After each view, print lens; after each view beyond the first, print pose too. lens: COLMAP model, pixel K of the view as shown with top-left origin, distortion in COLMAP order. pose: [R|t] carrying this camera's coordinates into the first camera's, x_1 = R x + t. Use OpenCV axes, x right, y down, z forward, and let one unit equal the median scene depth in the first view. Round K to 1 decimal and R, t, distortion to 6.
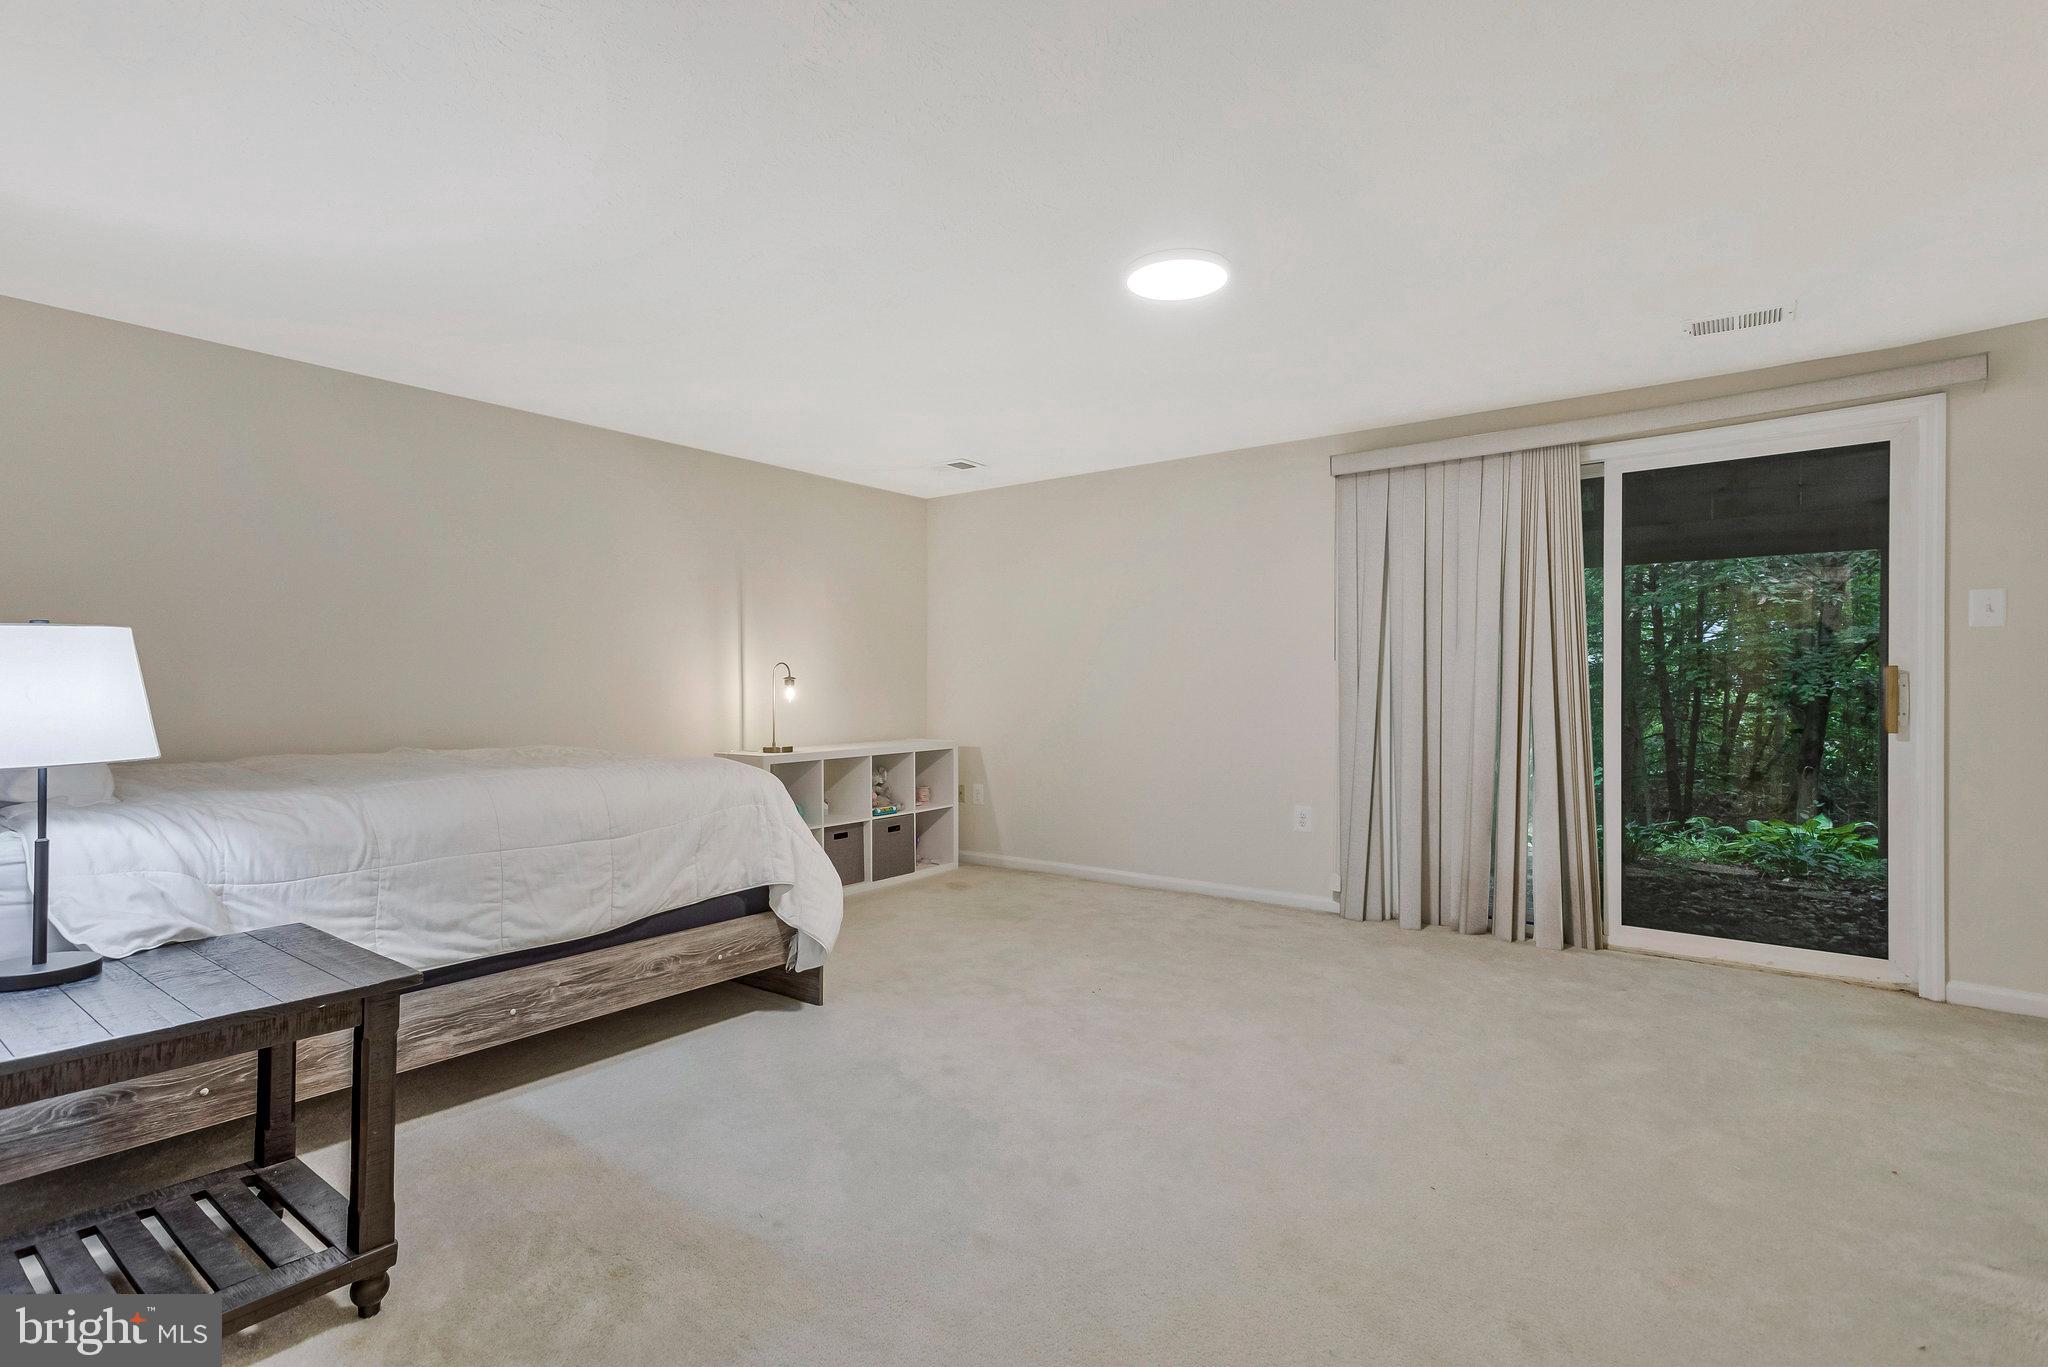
lens RADIAL K [[991.5, 0, 1018.2], [0, 991.5, 679.1], [0, 0, 1]] dist [0.004032, 0.000502]
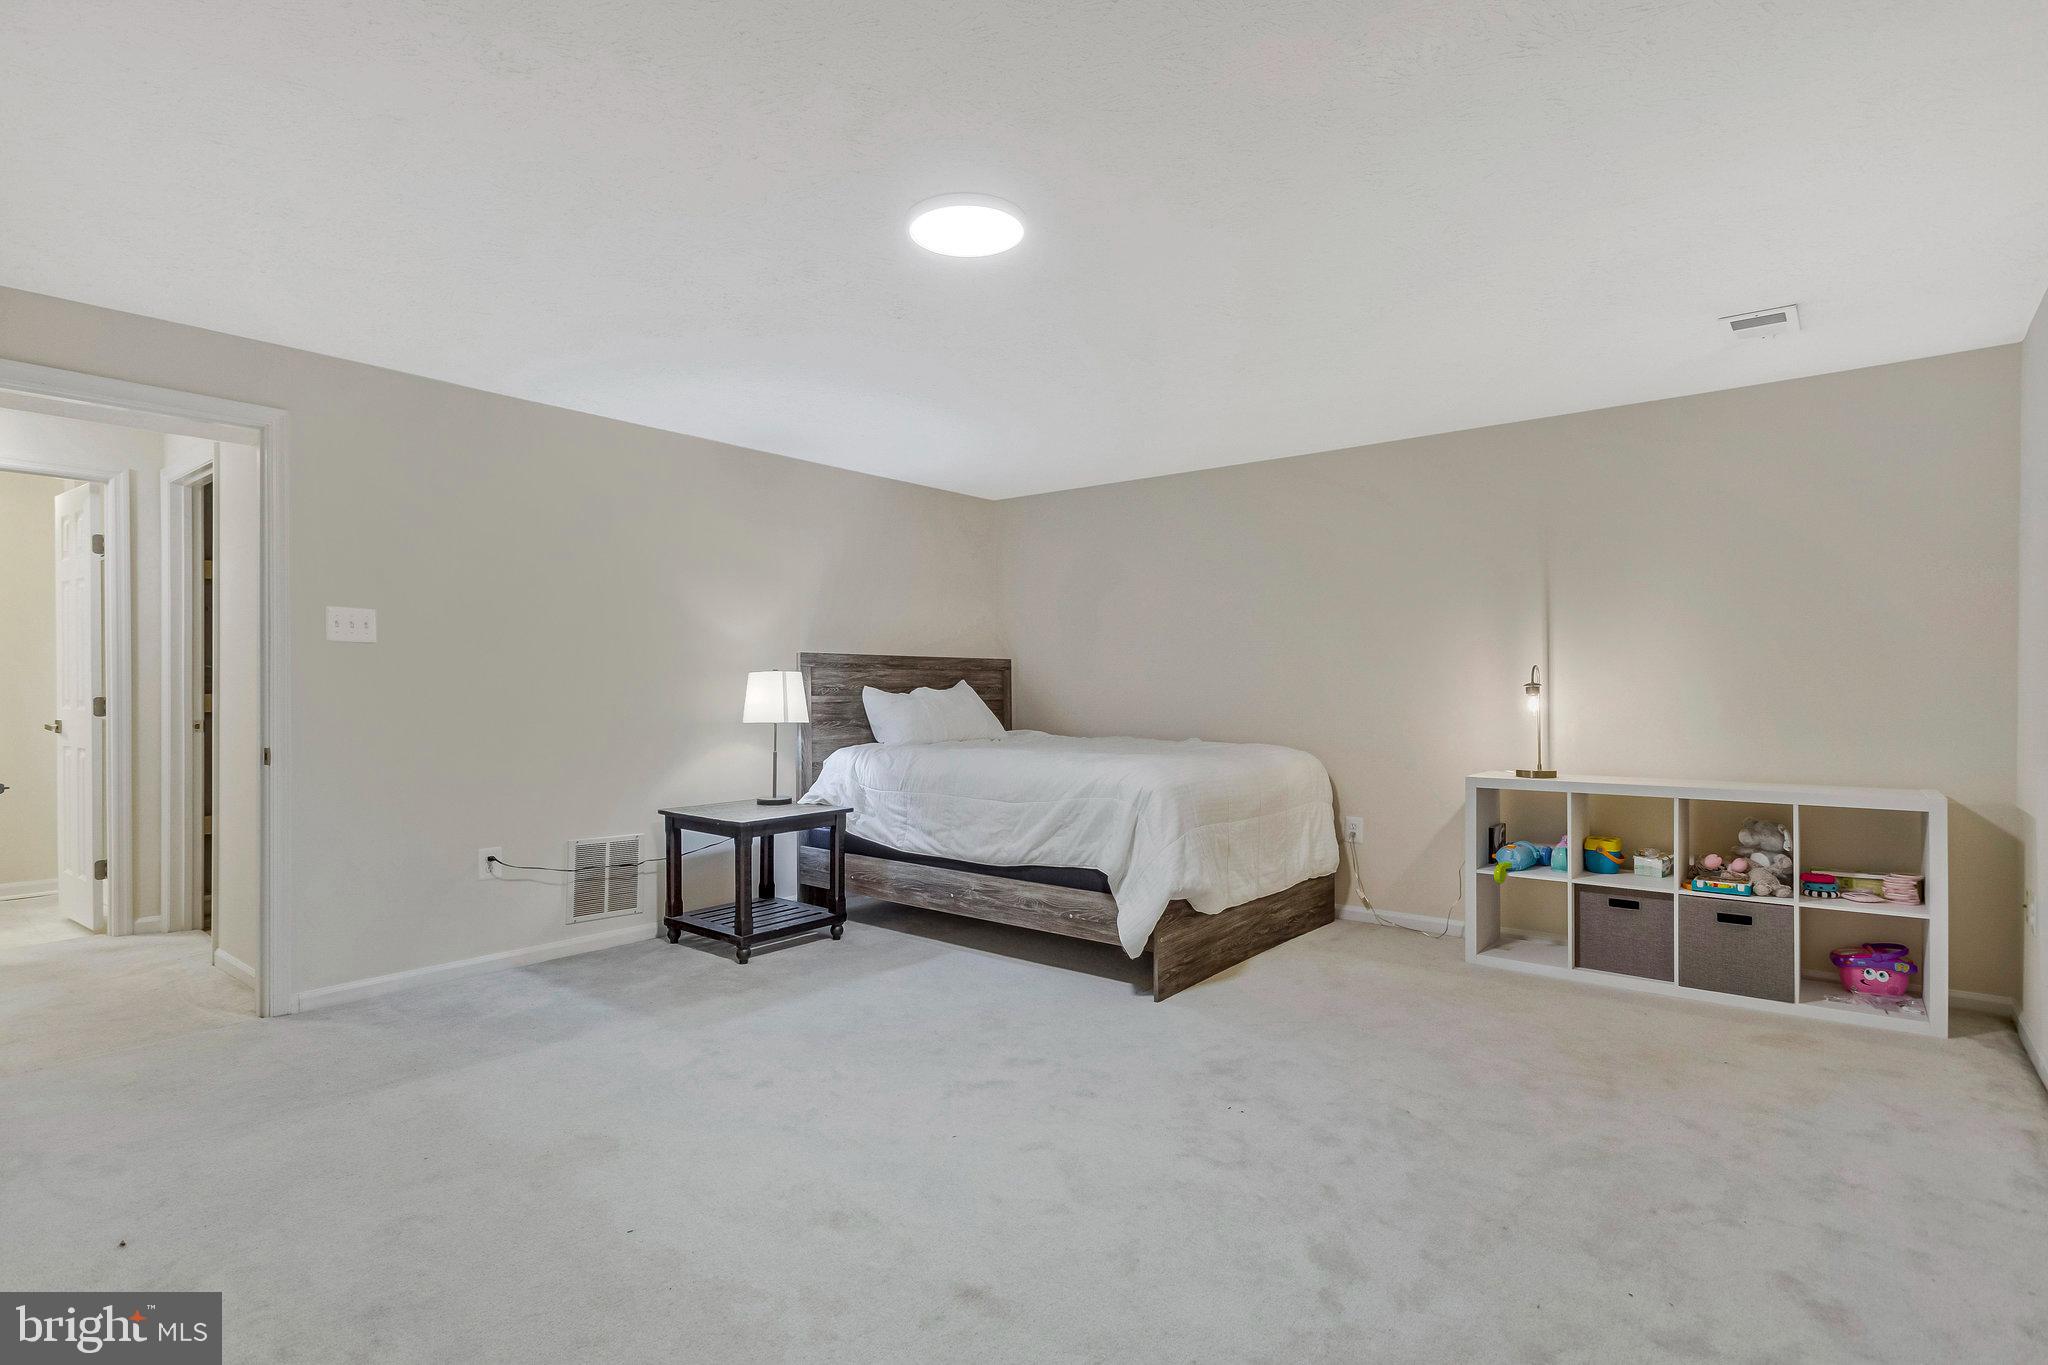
lens RADIAL K [[991.5, 0, 1018.1], [0, 991.5, 685.6], [0, 0, 1]] dist [0.004032, 0.000502]
pose [[-0.018784, 0.002718, -0.999820, 0.977490], [0.005446, 0.999982, 0.002616, -0.008917], [0.999809, -0.005396, -0.018798, 1.013470]]
